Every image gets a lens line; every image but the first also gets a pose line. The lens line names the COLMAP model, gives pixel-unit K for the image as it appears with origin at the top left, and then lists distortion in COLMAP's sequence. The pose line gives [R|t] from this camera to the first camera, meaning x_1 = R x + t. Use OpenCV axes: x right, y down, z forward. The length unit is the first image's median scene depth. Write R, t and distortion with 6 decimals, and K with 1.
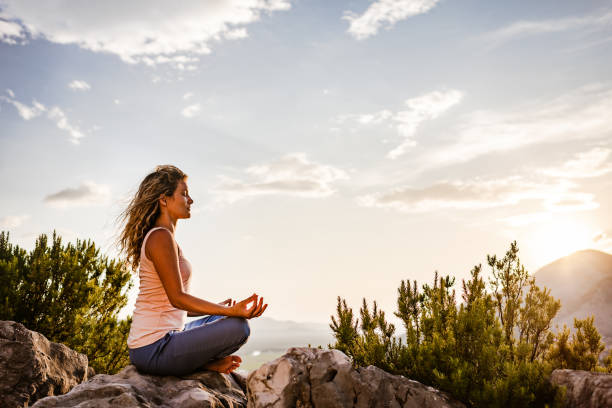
lens RADIAL K [[612.1, 0, 297.6], [0, 612.1, 204.5], [0, 0, 1]] dist [0.001392, -0.010545]
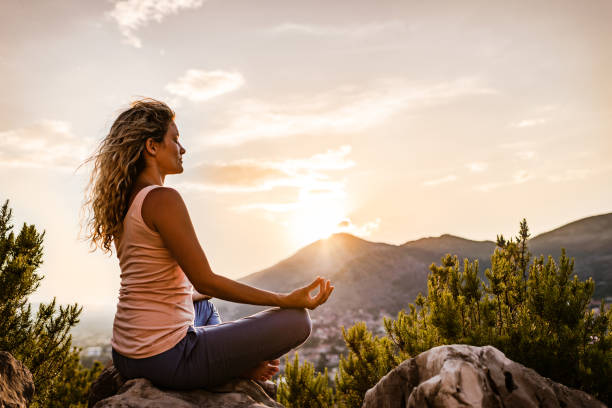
lens RADIAL K [[605.7, 0, 306.6], [0, 605.7, 203.1], [0, 0, 1]] dist [-0.013602, 0.002371]
pose [[0.921823, 0.042093, 0.385318, -0.394665], [-0.053351, 0.998403, 0.018566, 0.044209], [-0.383922, -0.037672, 0.922597, 0.322514]]
